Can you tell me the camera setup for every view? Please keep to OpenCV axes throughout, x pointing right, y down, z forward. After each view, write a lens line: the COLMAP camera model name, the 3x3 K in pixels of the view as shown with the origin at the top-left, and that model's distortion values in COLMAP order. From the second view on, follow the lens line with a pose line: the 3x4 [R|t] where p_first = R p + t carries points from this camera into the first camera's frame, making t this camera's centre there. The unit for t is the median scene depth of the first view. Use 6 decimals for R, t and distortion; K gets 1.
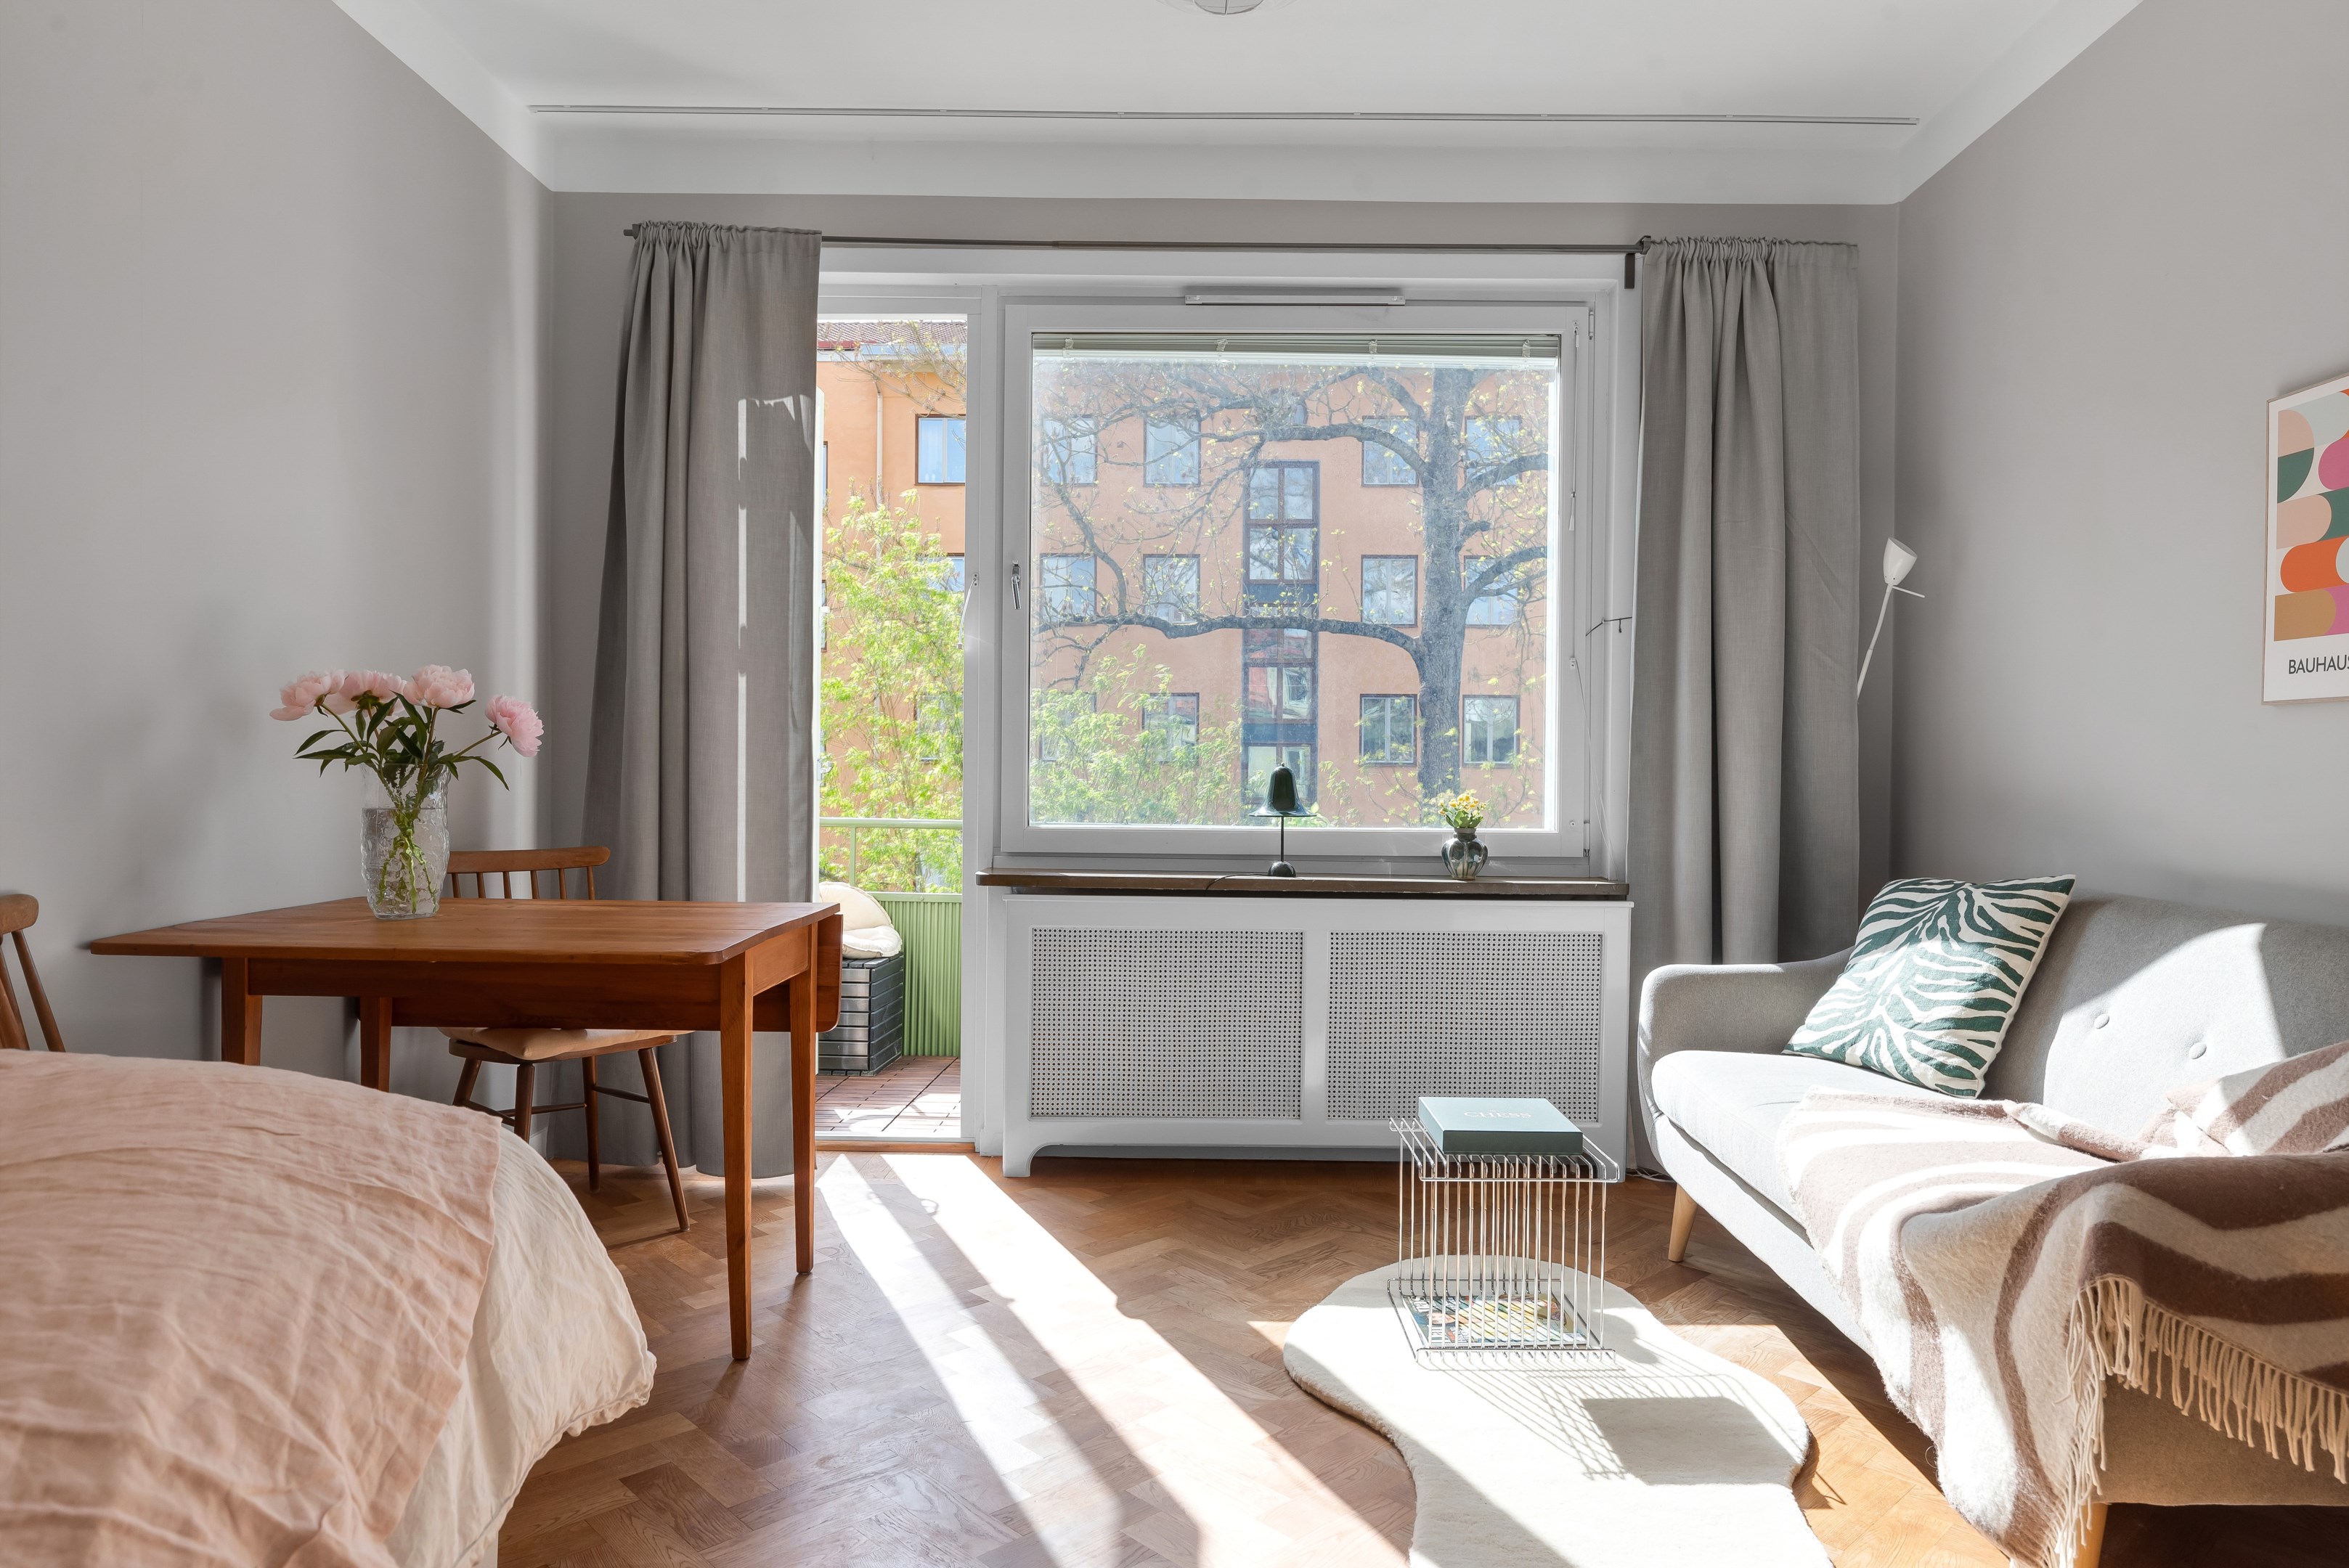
lens RADIAL K [[1373.4, 0, 1174.5], [0, 1373.4, 784.0], [0, 0, 1]] dist [0.000497, 0.000197]
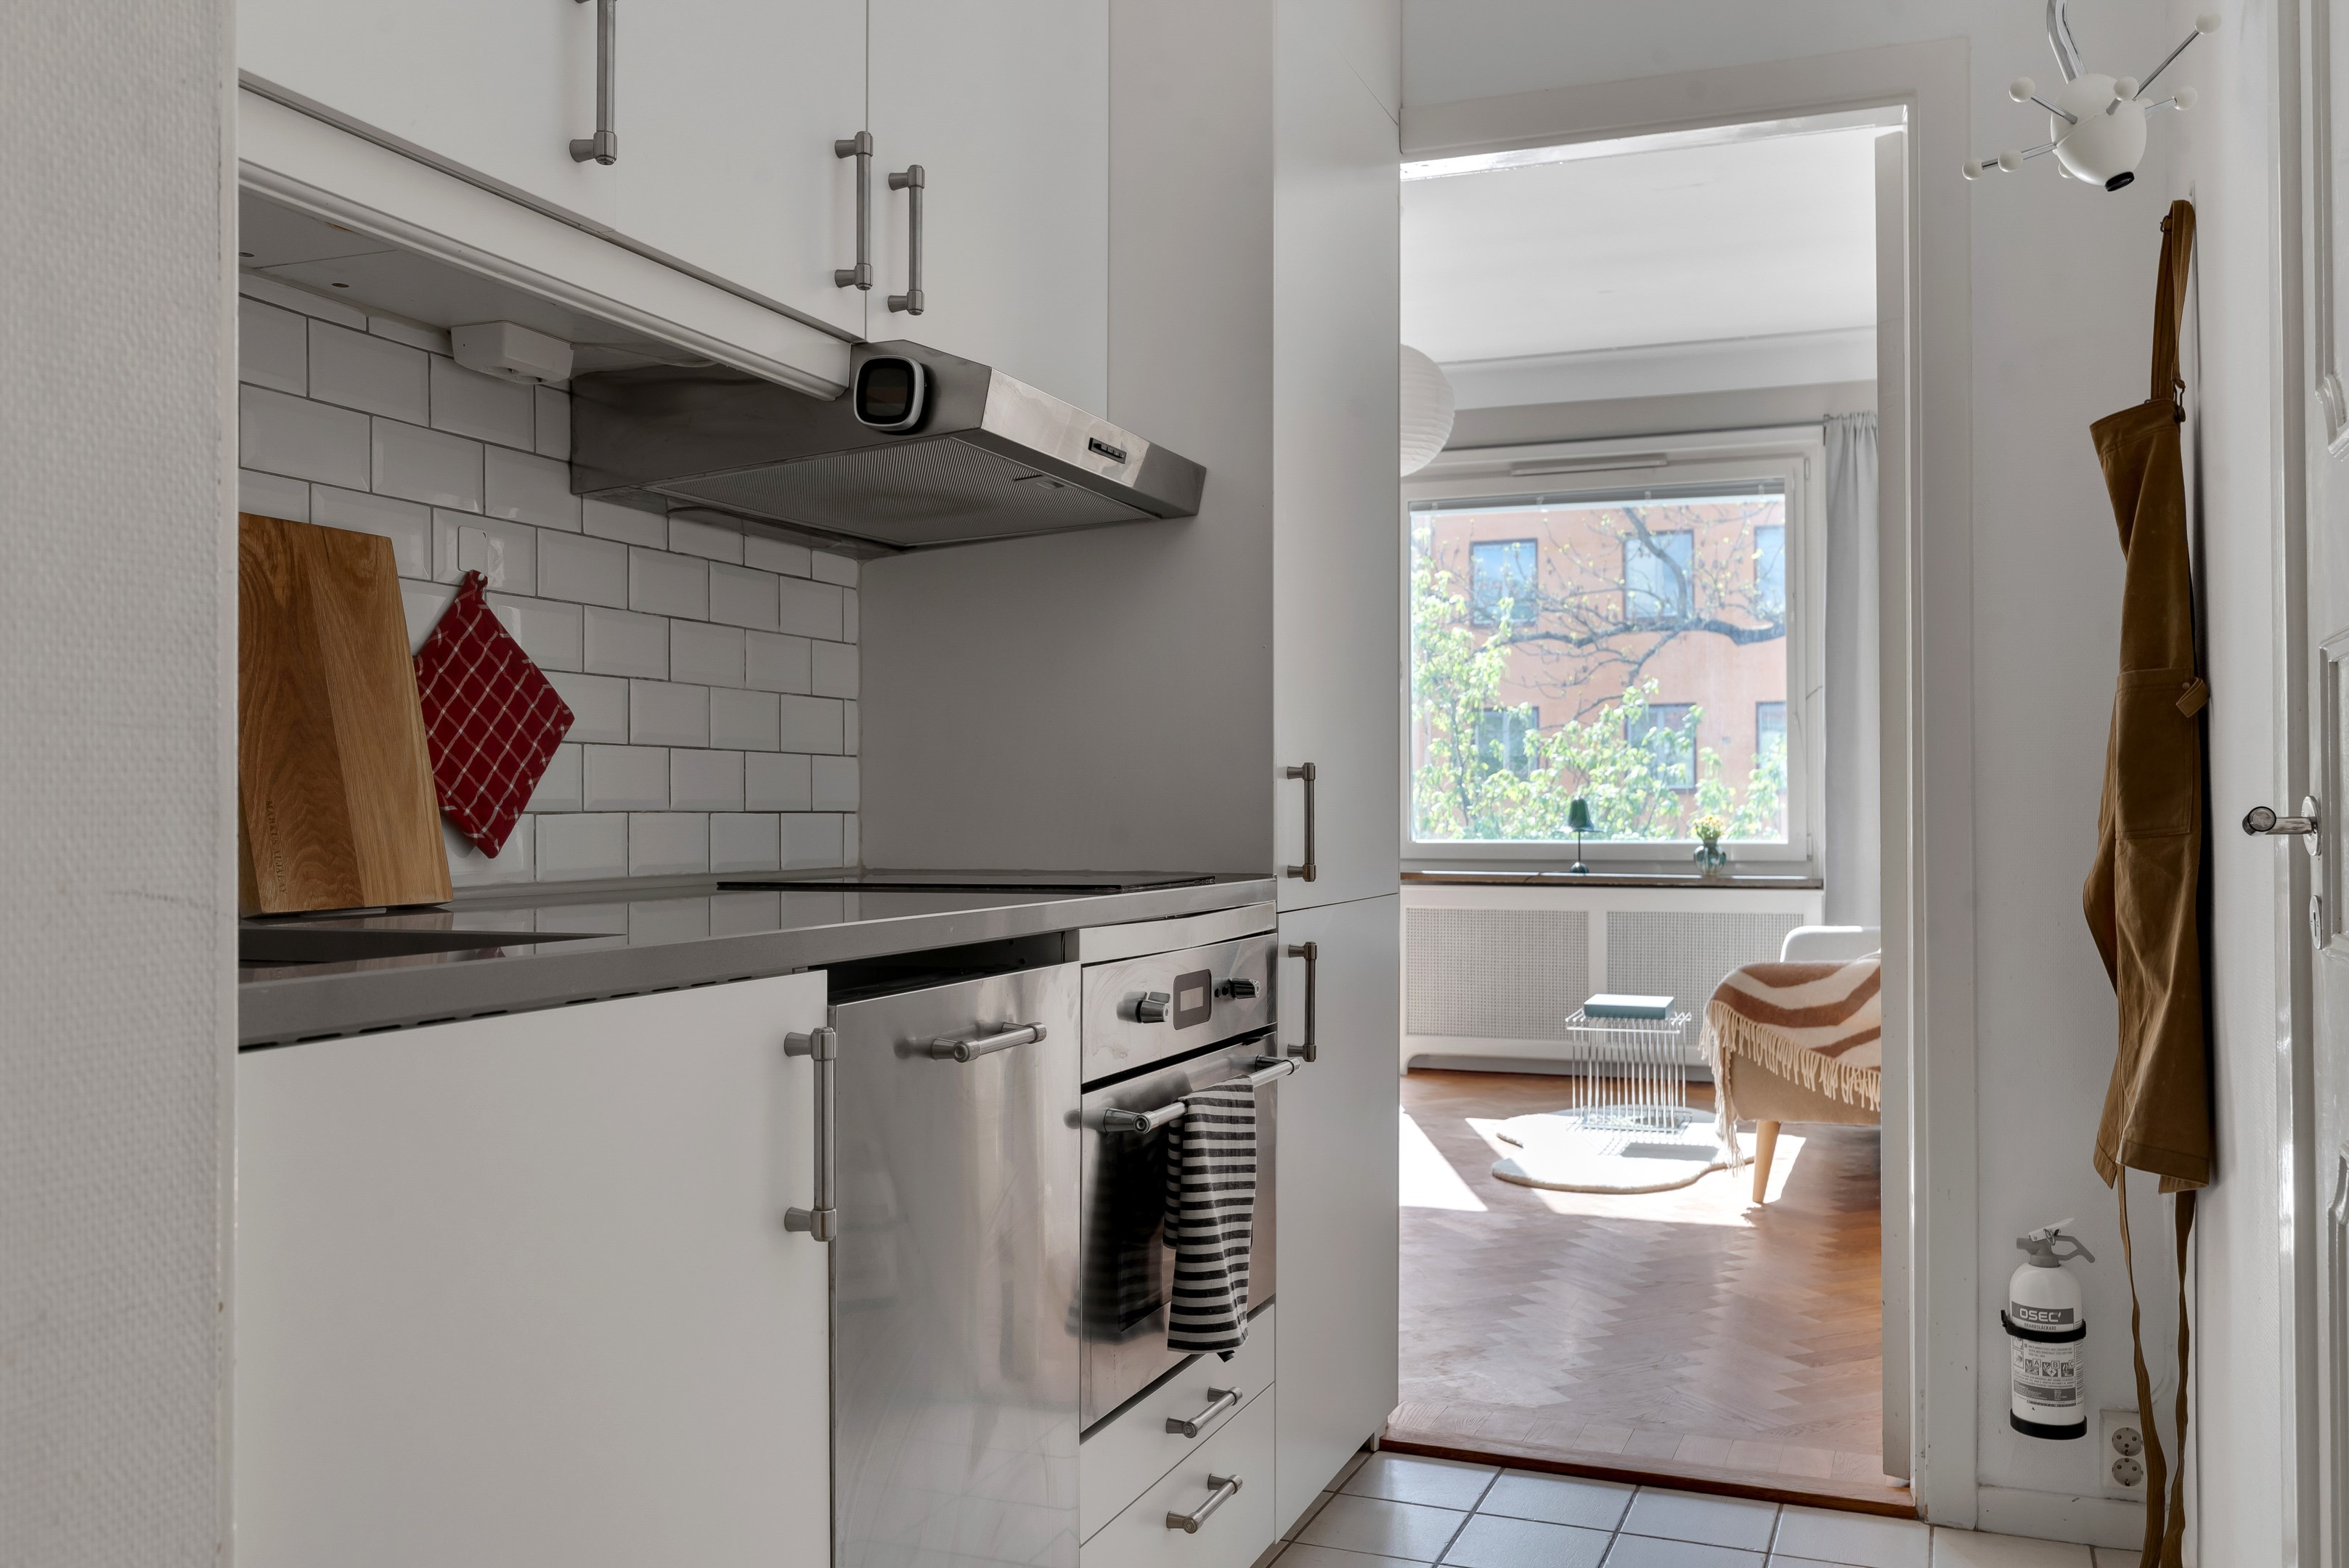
lens RADIAL K [[1938.6, 0, 1174.5], [0, 1938.6, 784.0], [0, 0, 1]] dist [0.000163, 0.000099]
pose [[0.933685, -0.018596, -0.357611, 0.509742], [0.011821, 0.999707, -0.021122, 0.013568], [0.357899, 0.015494, 0.933632, -1.295710]]
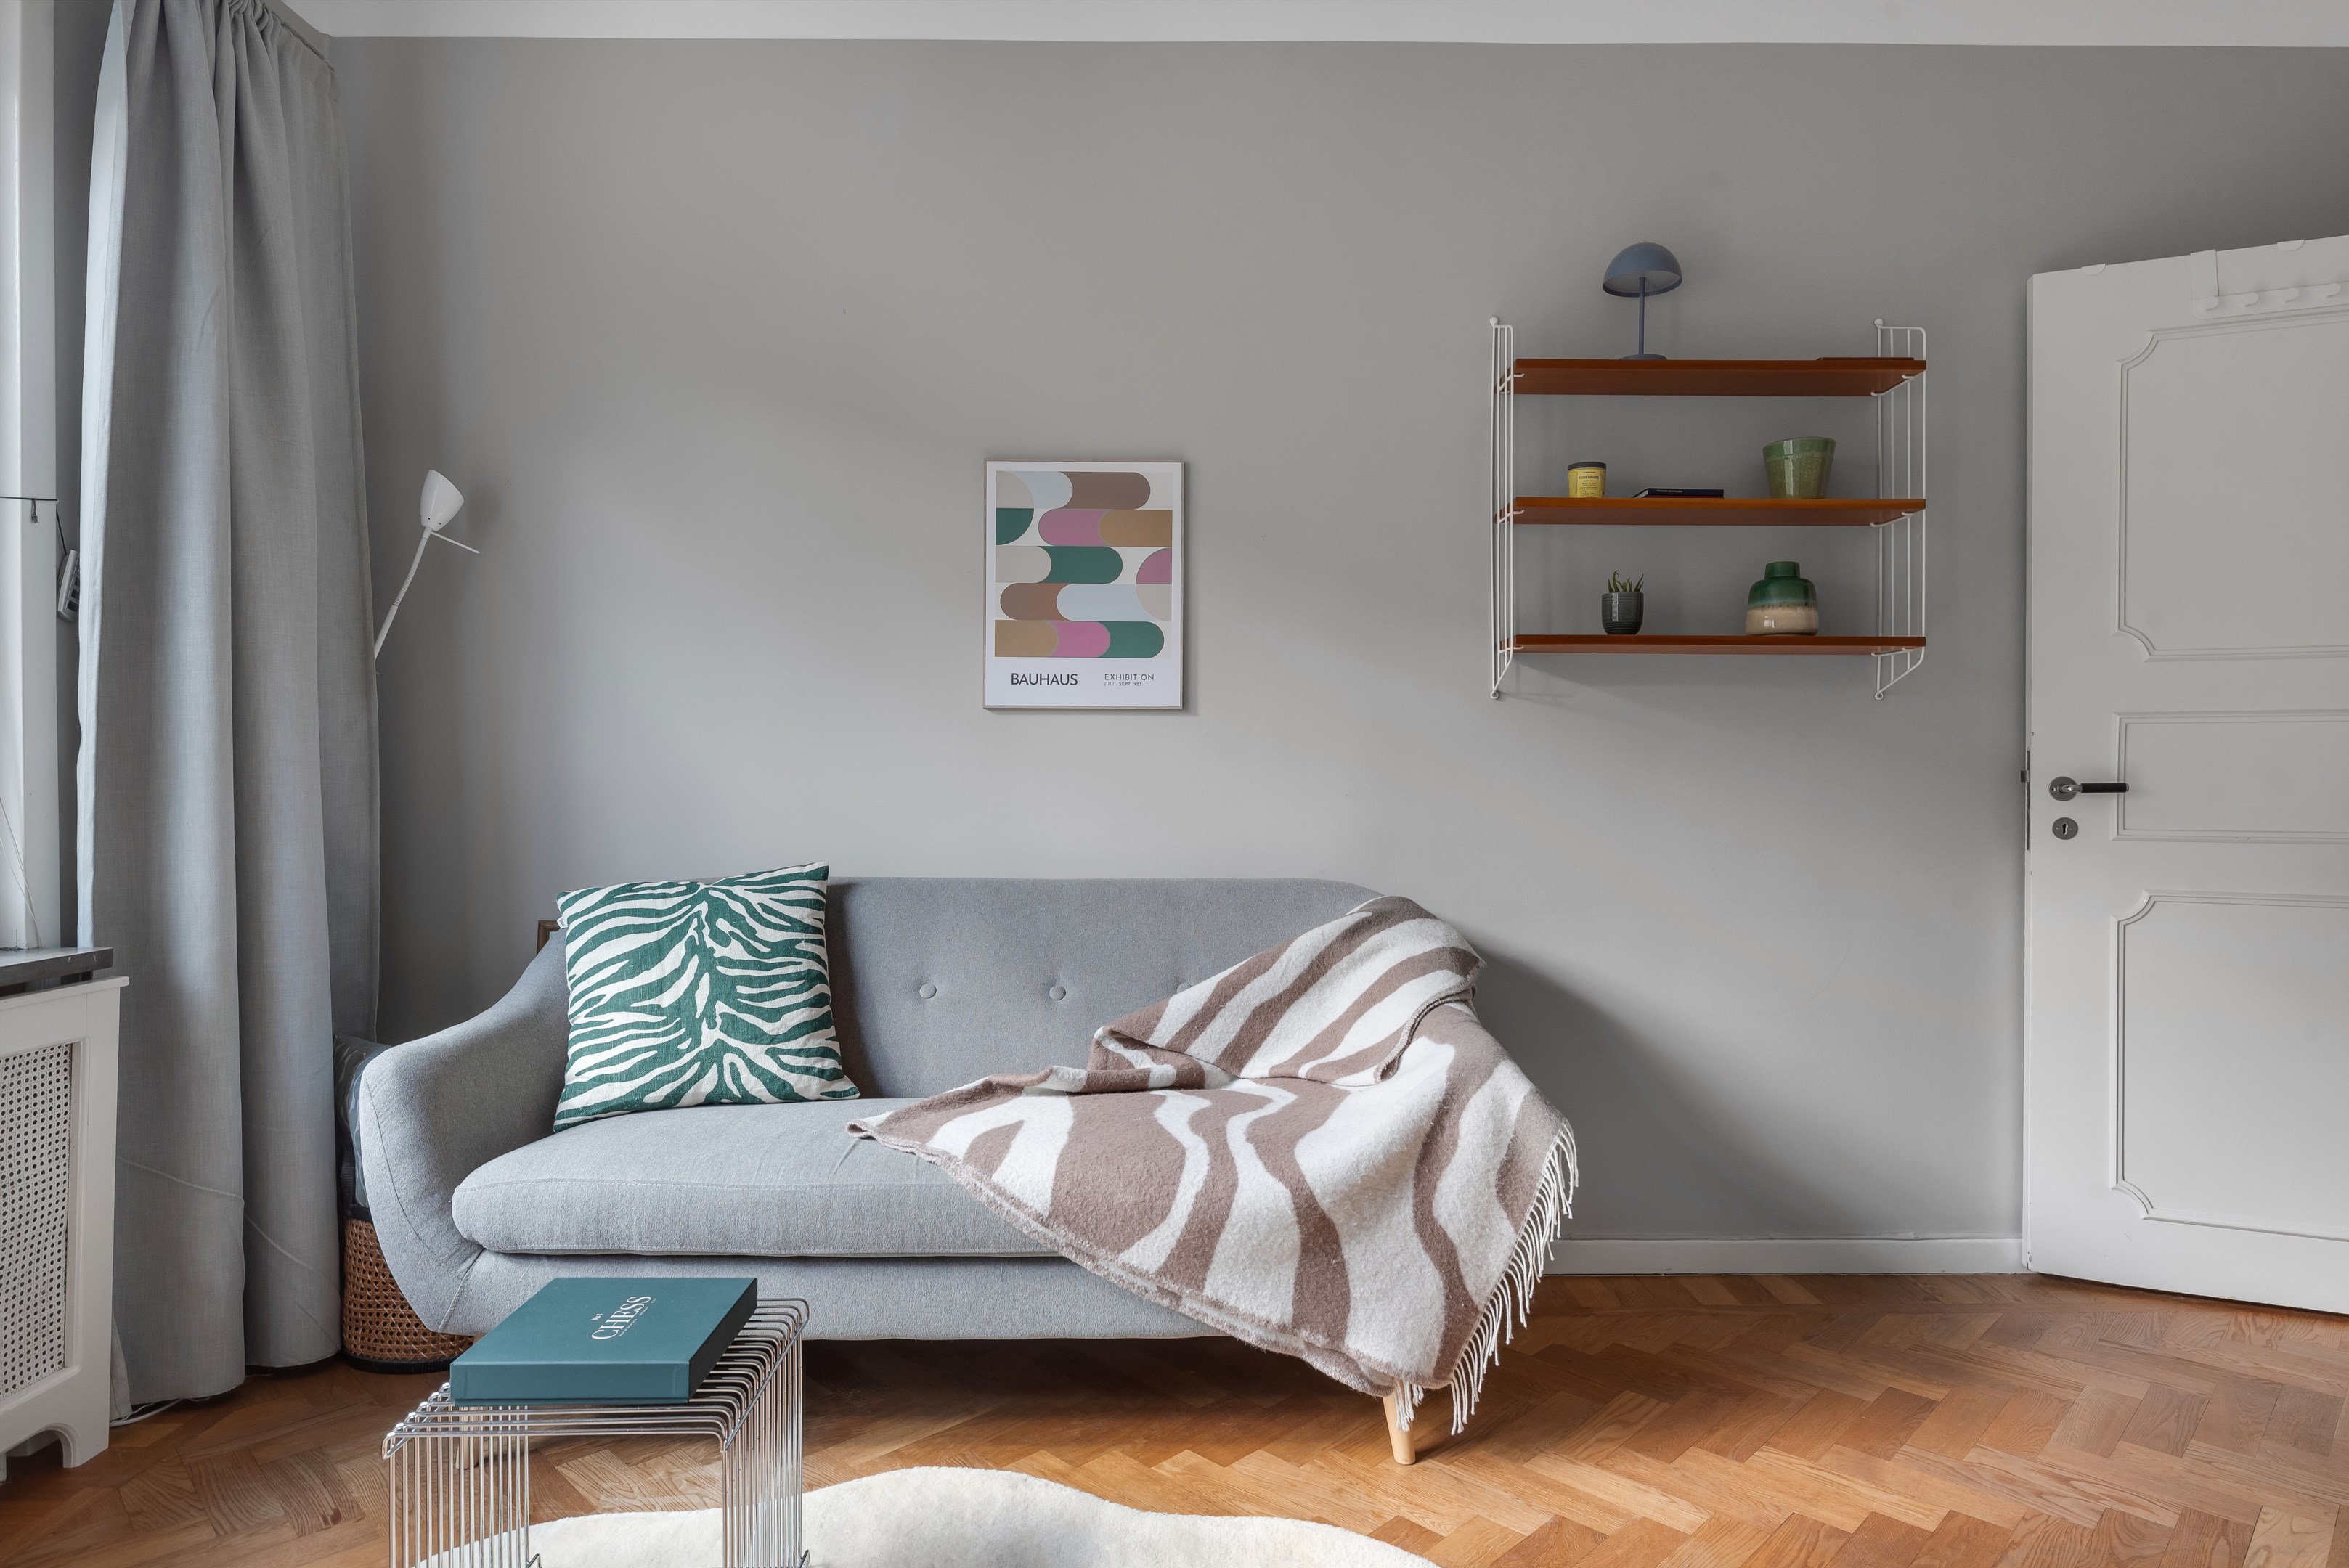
lens RADIAL K [[1373.4, 0, 1174.5], [0, 1373.4, 784.0], [0, 0, 1]] dist [0.000497, 0.000197]
pose [[-0.022119, -0.017008, 0.999611, -0.365071], [0.006953, 0.999828, 0.017166, -0.008090], [-0.999731, 0.007329, -0.021997, 0.721672]]
